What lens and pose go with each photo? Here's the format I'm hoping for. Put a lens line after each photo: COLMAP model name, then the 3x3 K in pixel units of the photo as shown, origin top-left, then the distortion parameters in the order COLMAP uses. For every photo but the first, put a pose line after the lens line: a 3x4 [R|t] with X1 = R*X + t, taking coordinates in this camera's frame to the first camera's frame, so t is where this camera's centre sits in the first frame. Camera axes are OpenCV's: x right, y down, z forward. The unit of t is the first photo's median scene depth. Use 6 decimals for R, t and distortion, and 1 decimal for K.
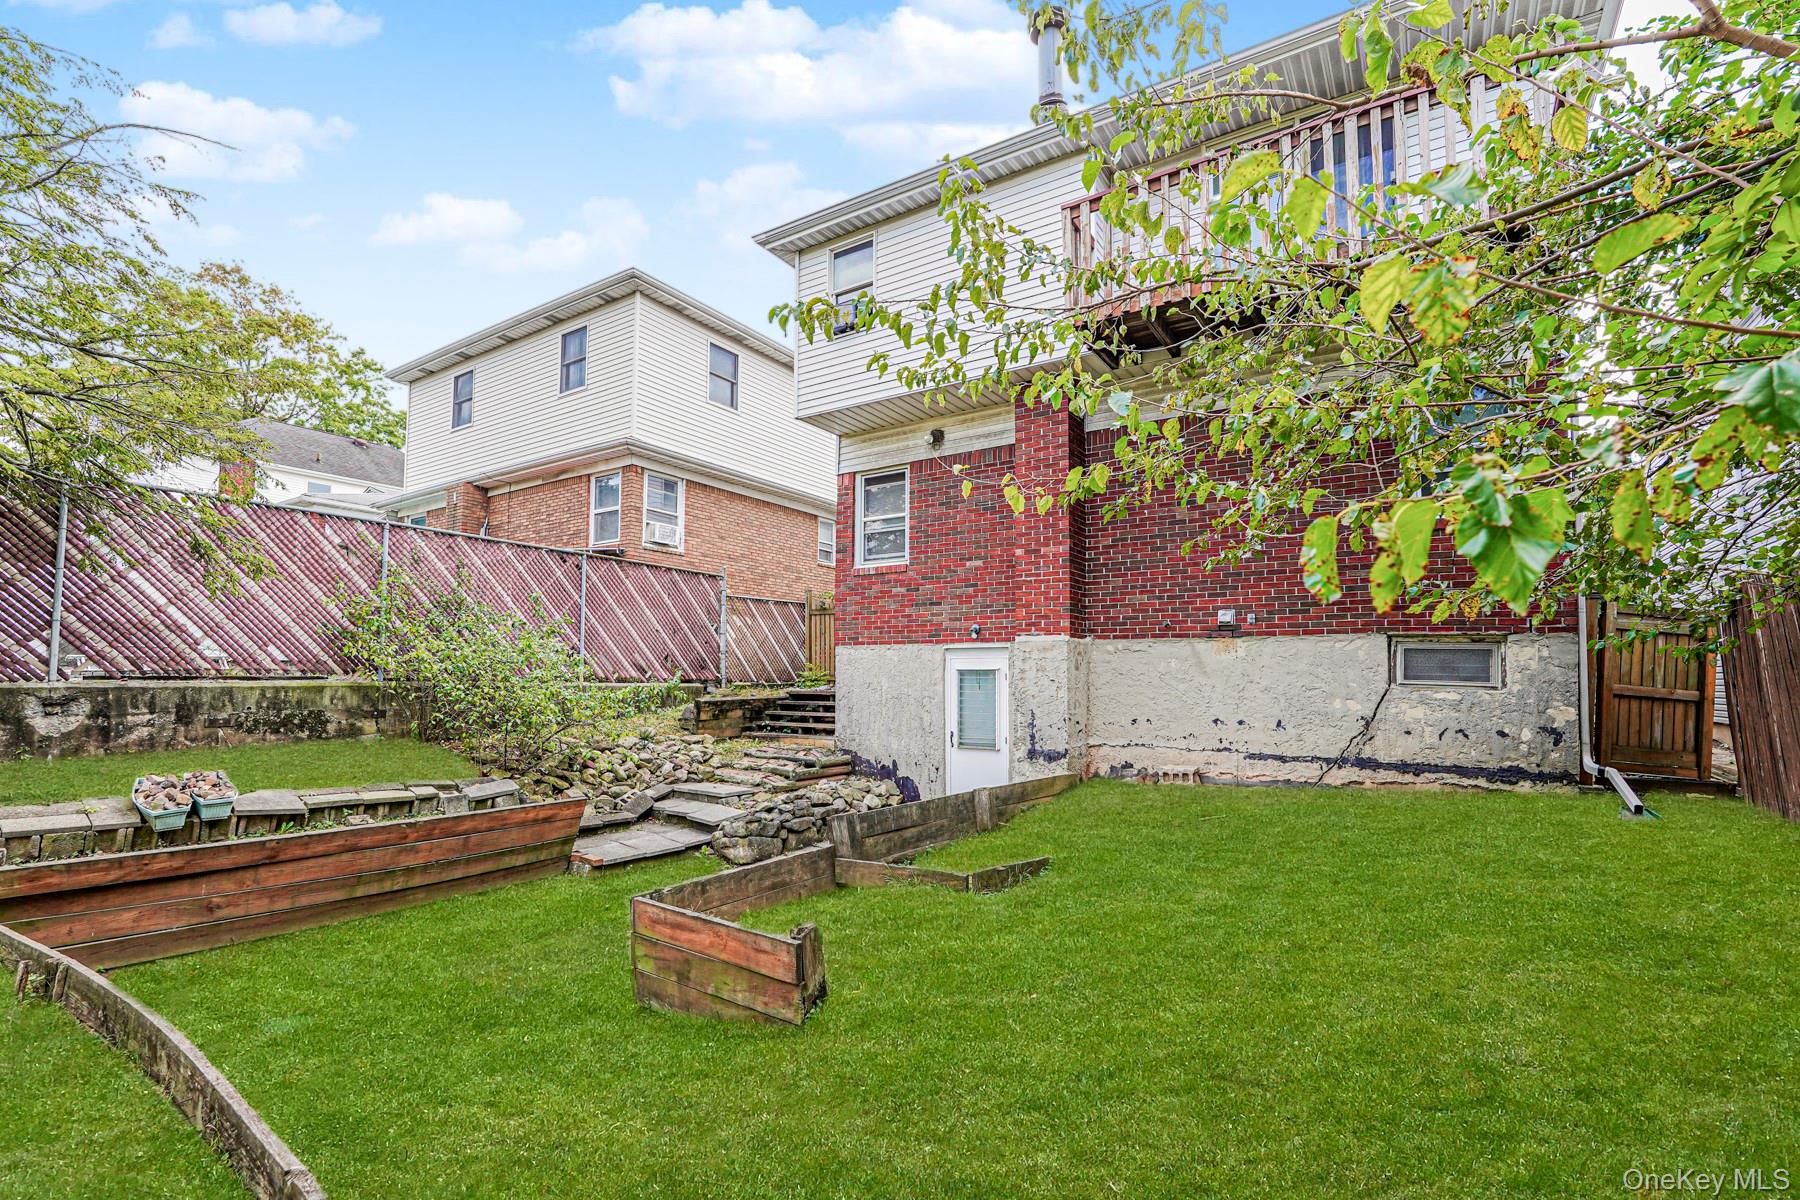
lens RADIAL K [[809.5, 0, 899.0], [0, 809.5, 533.0], [0, 0, 1]] dist [0.000587, 0.000988]
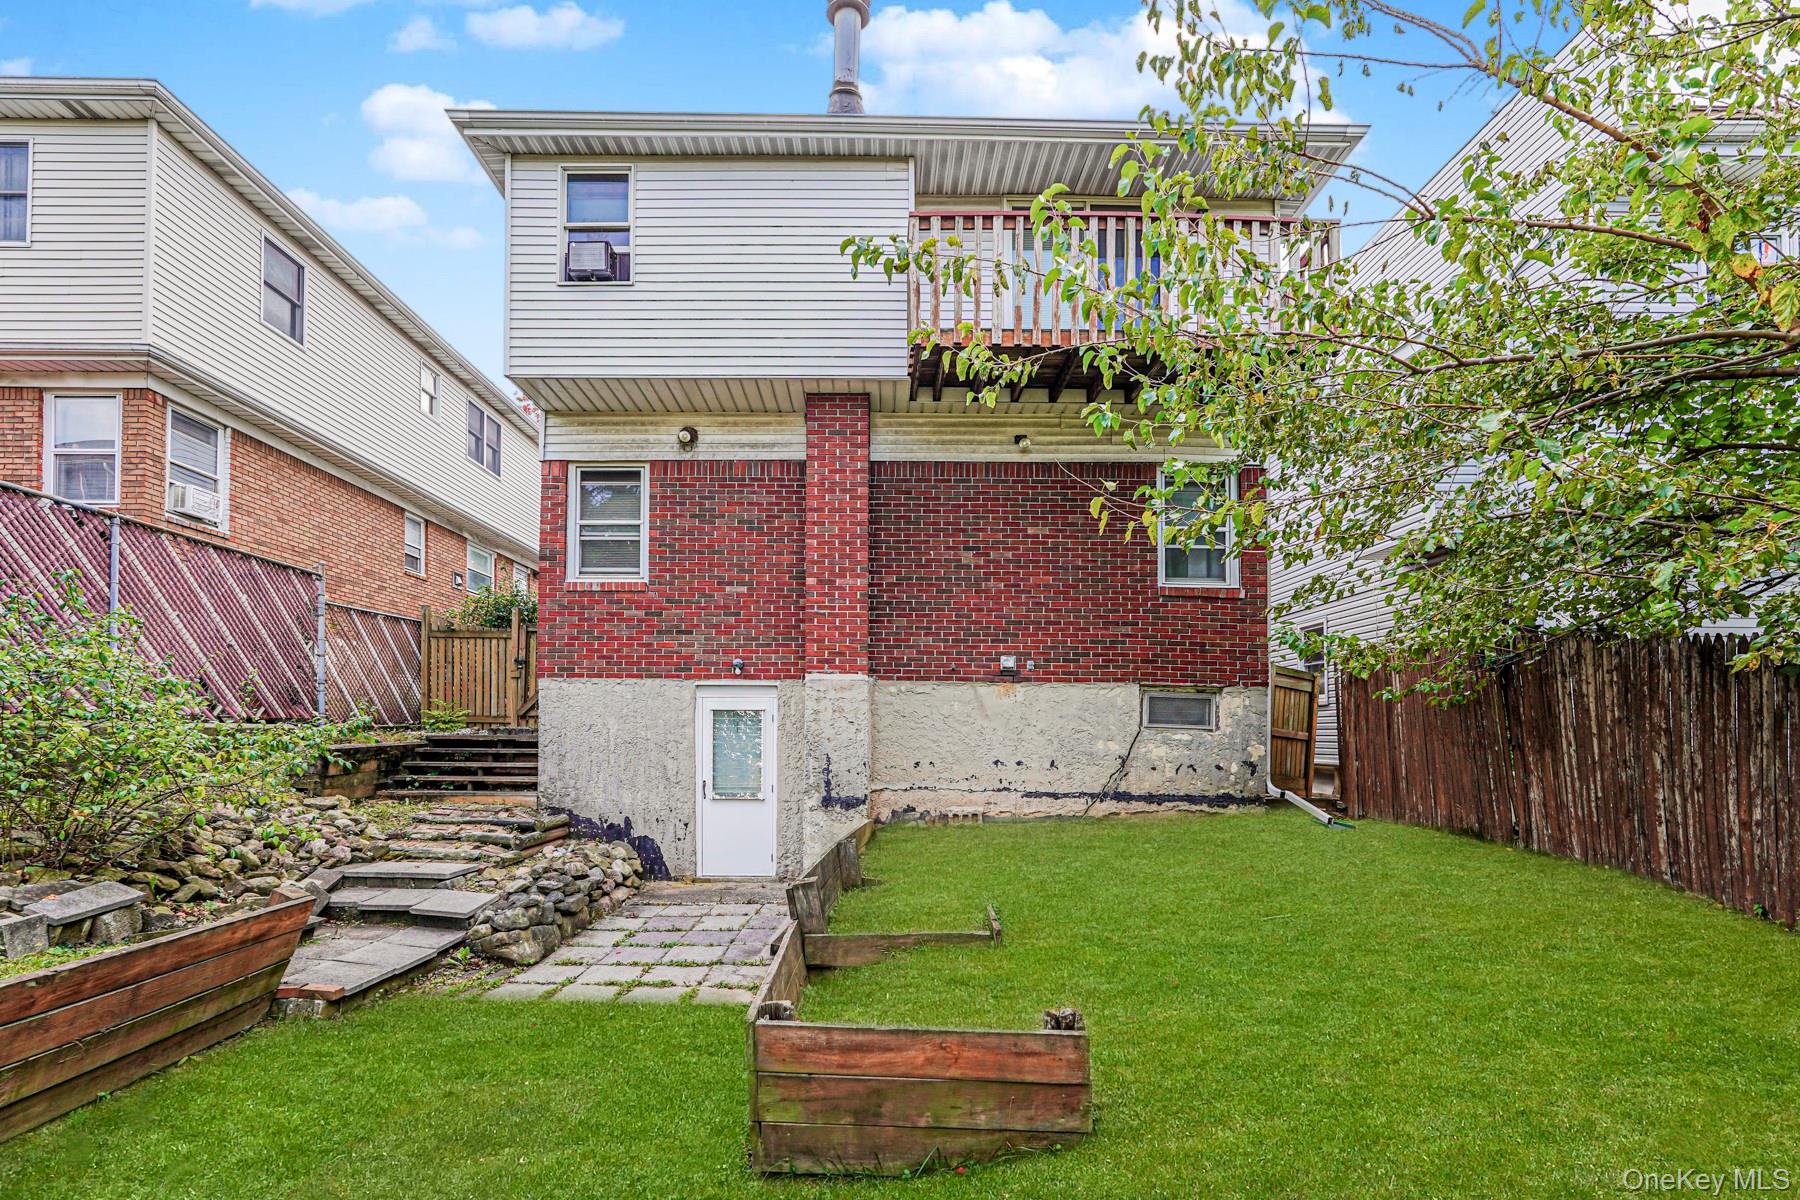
lens RADIAL K [[849.0, 0, 863.5], [0, 849.0, 615.6], [0, 0, 1]] dist [-0.010594, 0.015767]
pose [[0.840081, 0.075266, 0.537213, -0.302891], [-0.101479, 0.994650, 0.019335, 0.036972], [-0.532884, -0.070759, 0.843225, 0.166329]]
